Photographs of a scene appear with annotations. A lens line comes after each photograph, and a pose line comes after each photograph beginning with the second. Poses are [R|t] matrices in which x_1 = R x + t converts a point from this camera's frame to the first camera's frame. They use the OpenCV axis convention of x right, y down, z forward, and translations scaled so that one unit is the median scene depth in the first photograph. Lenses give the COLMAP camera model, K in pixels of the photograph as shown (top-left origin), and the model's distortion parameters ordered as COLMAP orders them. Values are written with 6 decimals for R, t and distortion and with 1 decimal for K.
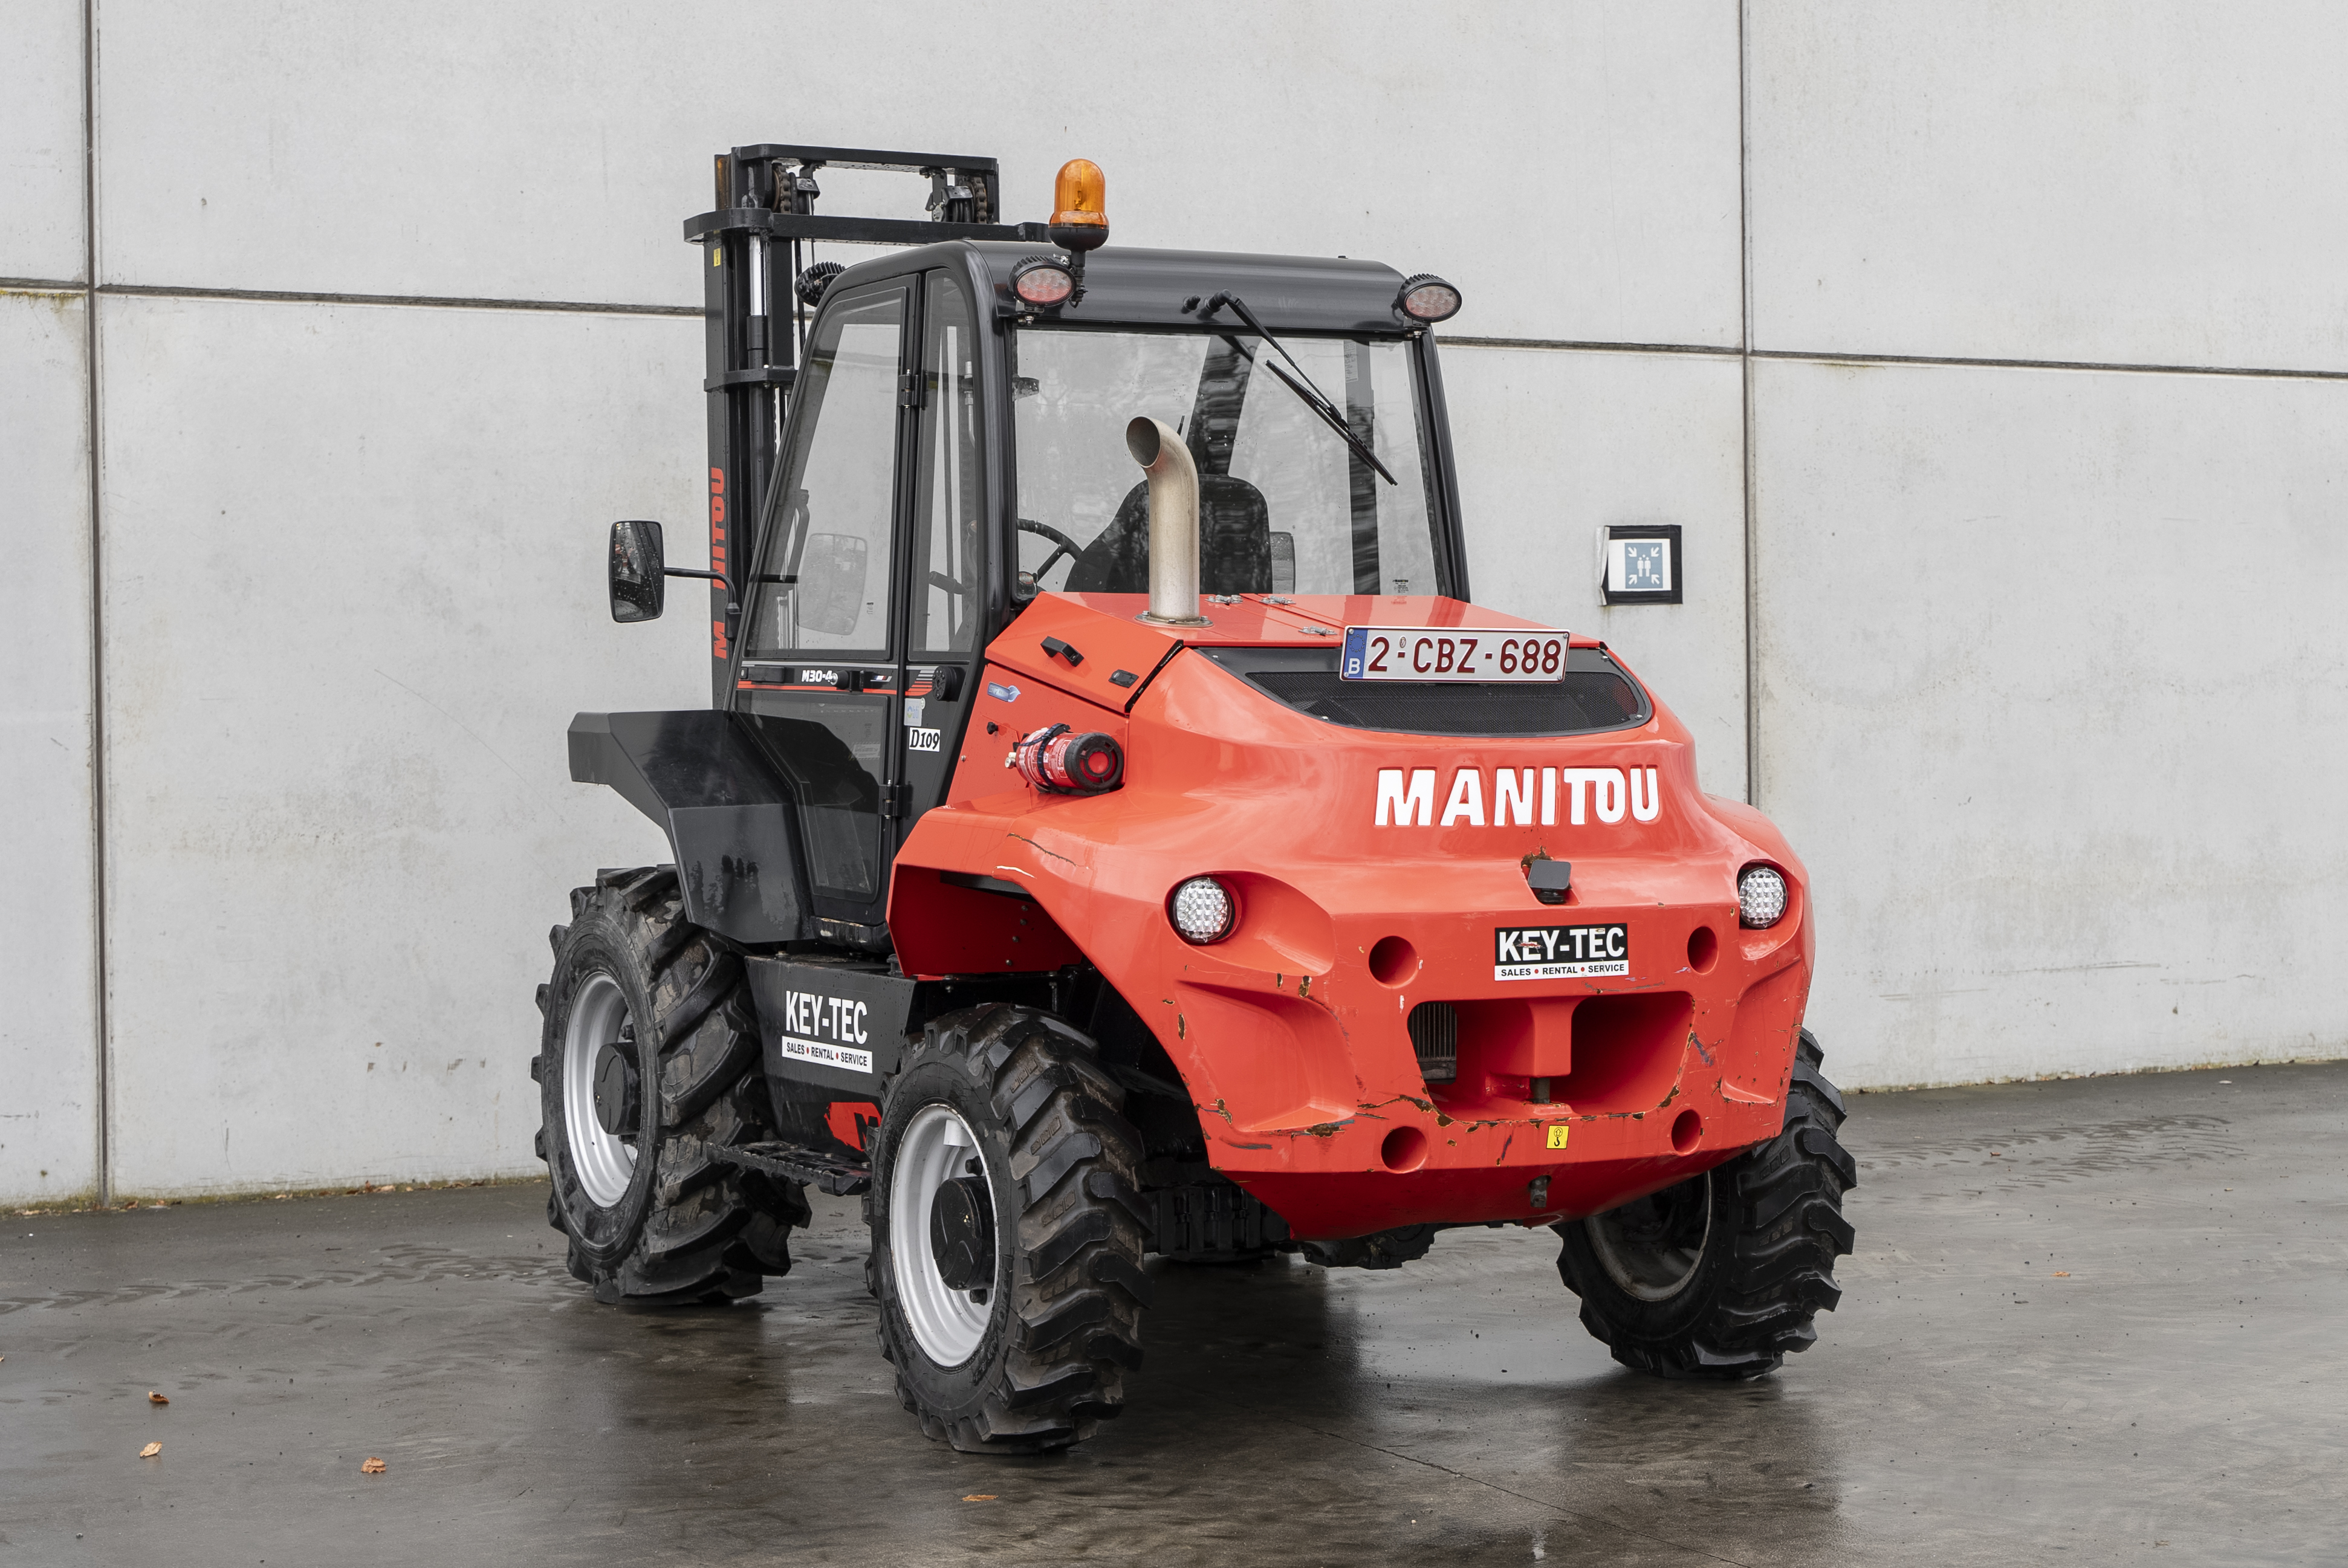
lens RADIAL K [[3976.2, 0, 1131.3], [0, 3976.2, 767.2], [0, 0, 1]] dist [0.006039, 0.000000]
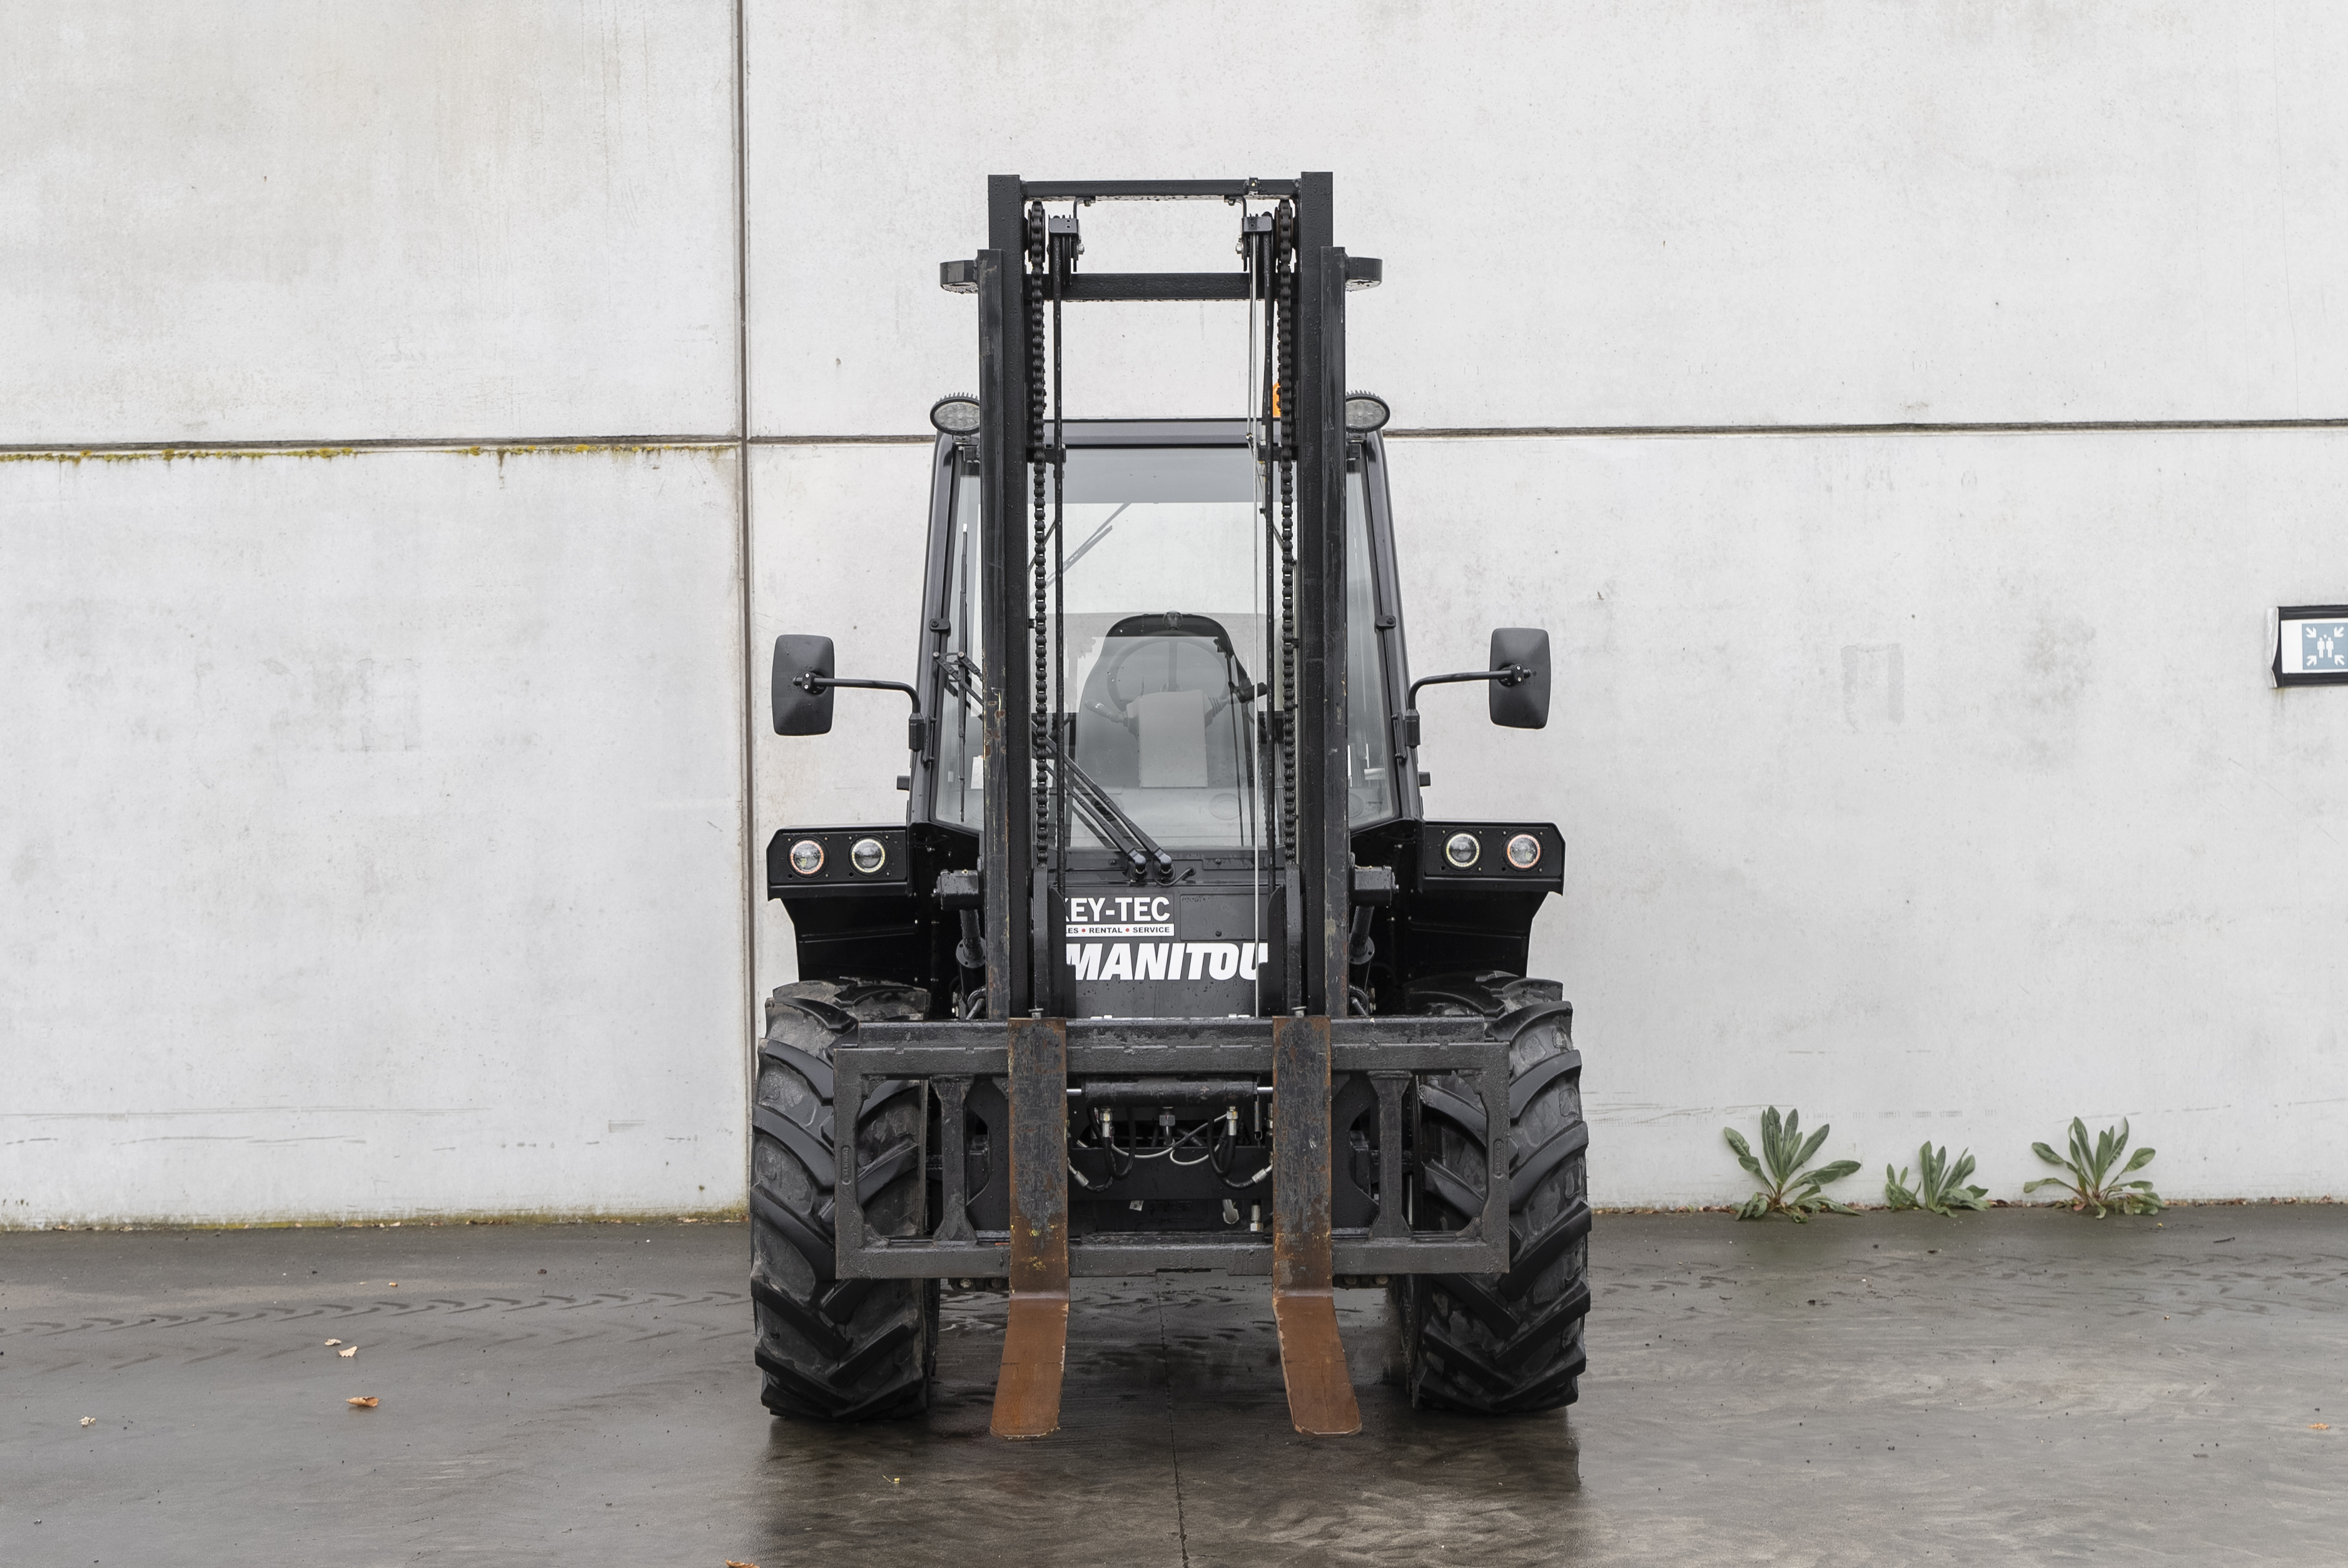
lens RADIAL K [[3469.9, 0, 1170.0], [0, 3469.9, 797.9], [0, 0, 1]] dist [-0.002960, 0.000000]
pose [[0.893909, 0.004200, -0.448228, 0.368396], [-0.004534, 0.999990, 0.000327, -0.017881], [0.448225, 0.001740, 0.893919, 0.160472]]
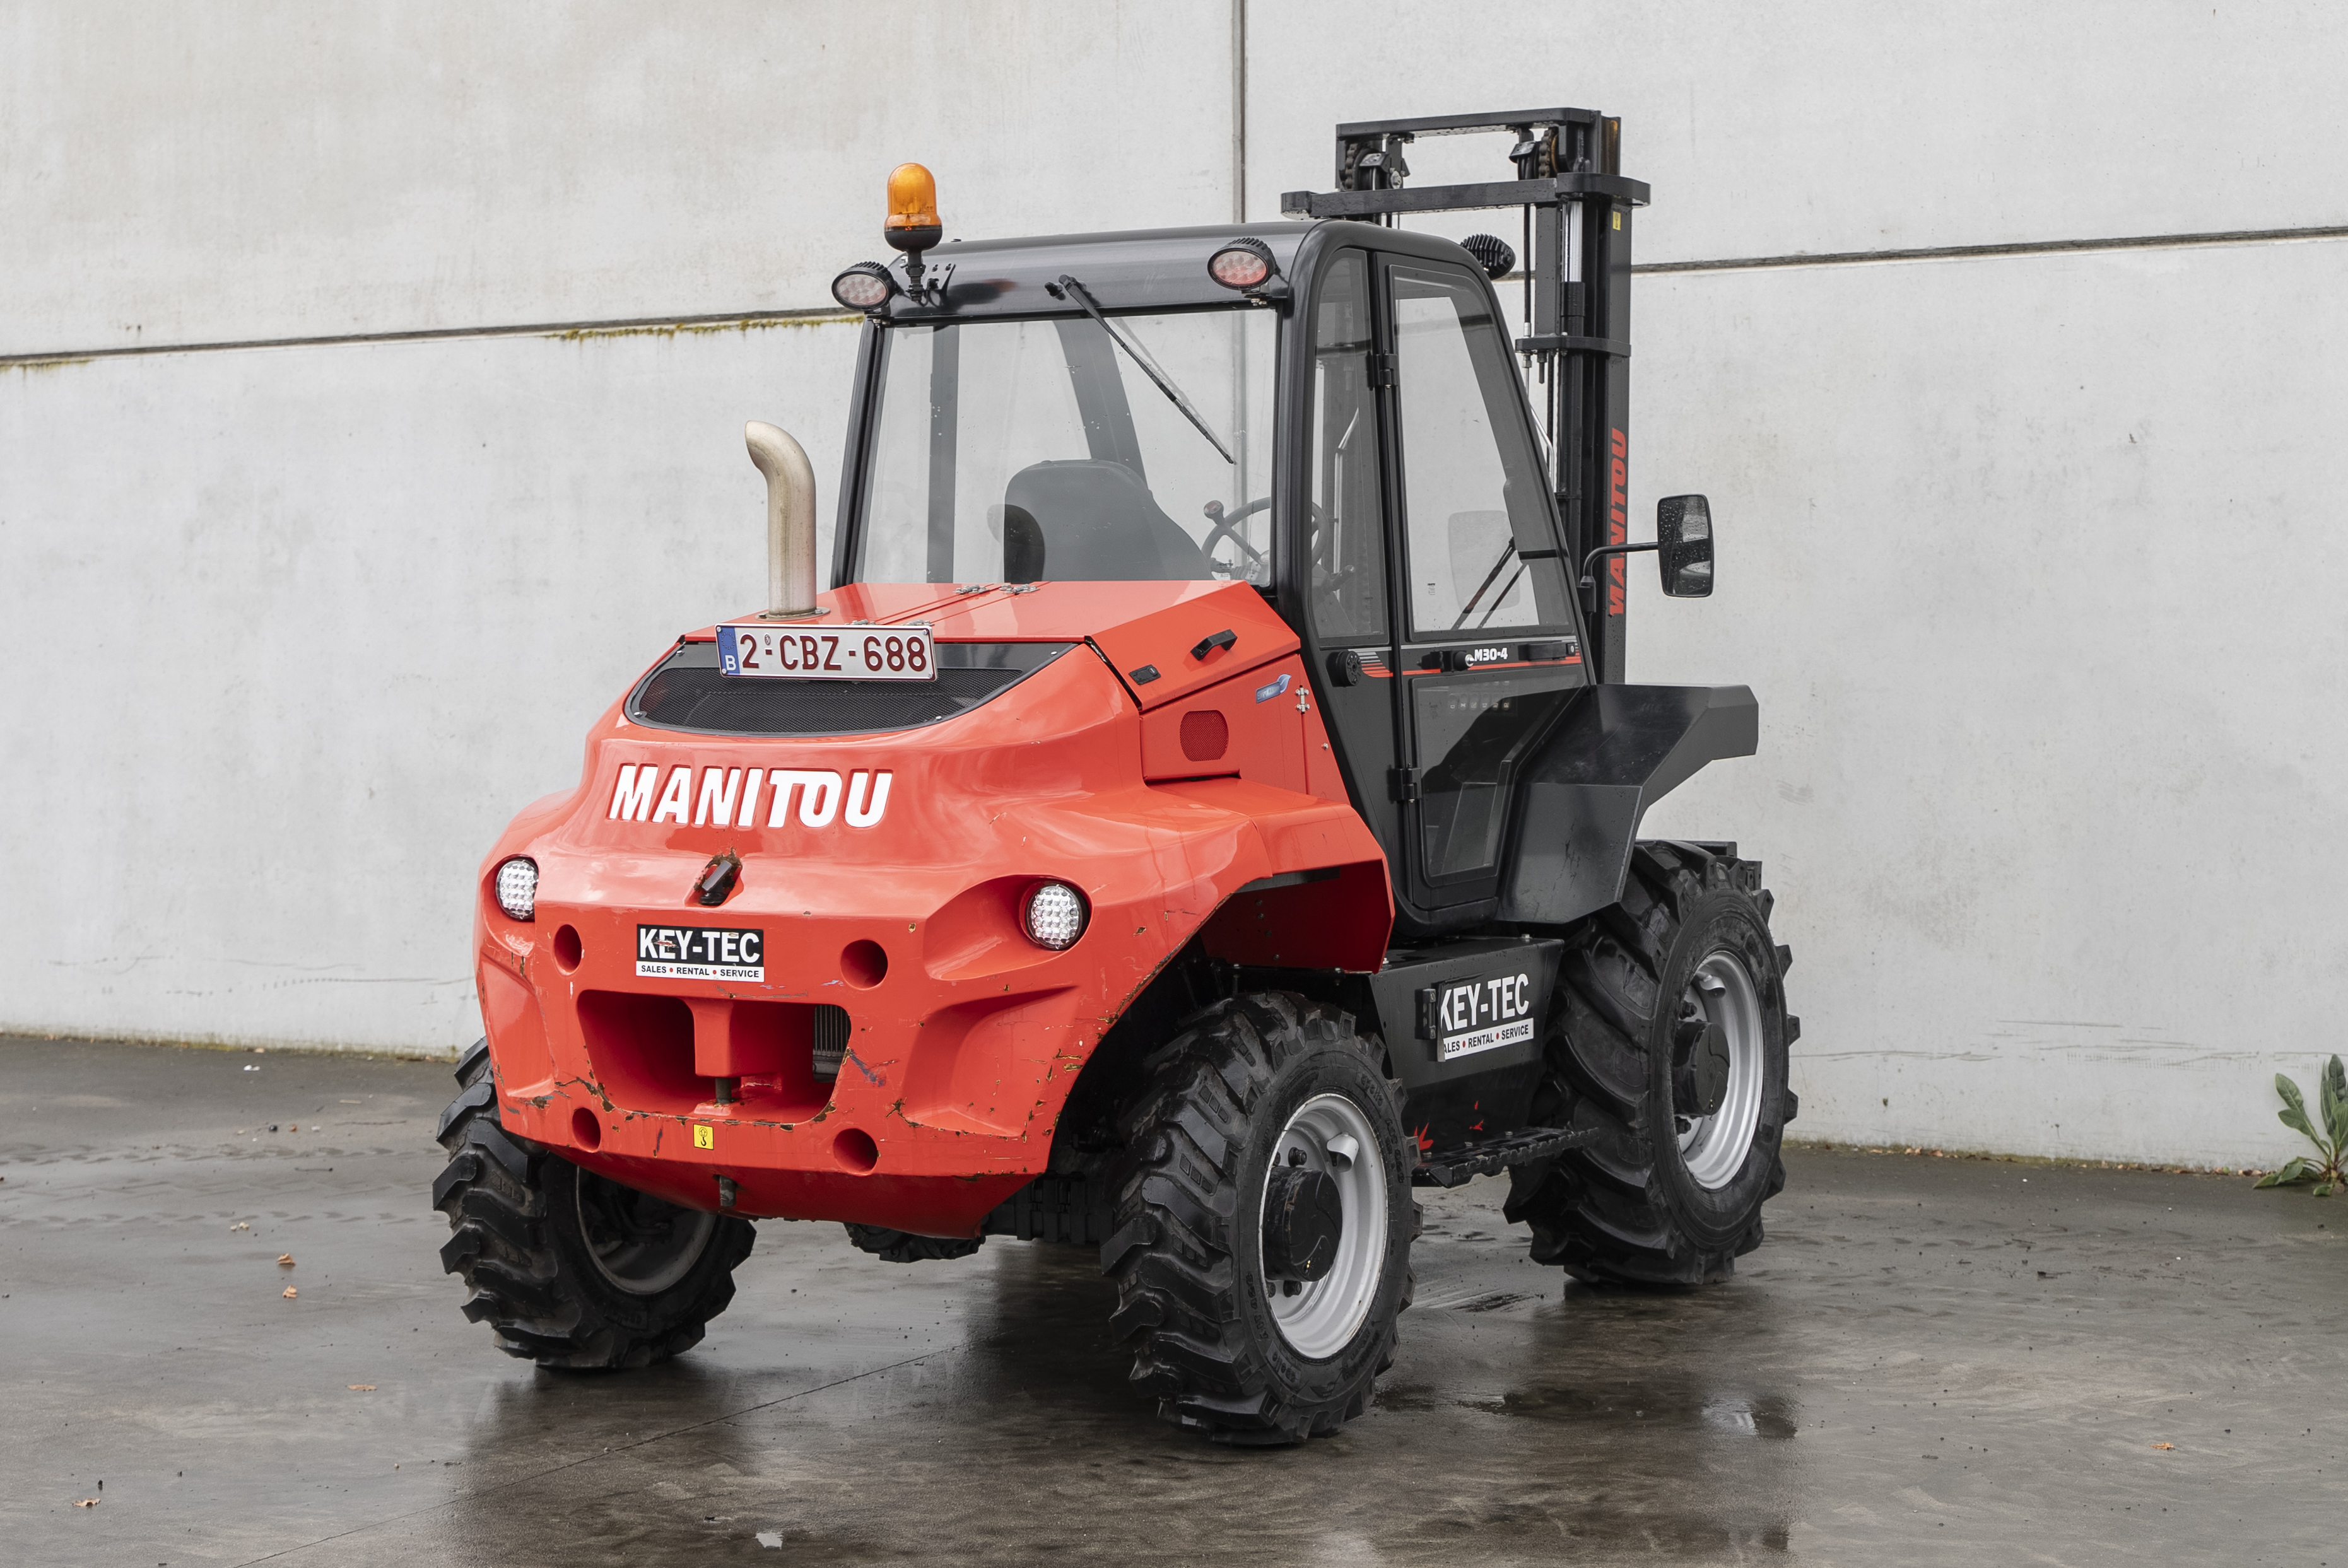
lens RADIAL K [[4010.8, 0, 1169.8], [0, 4010.8, 775.9], [0, 0, 1]] dist [0.002346, 0.000000]
pose [[0.545478, 0.037217, -0.837298, 0.797508], [-0.012973, 0.999269, 0.035965, -0.028285], [0.838025, -0.008756, 0.545562, 0.429067]]
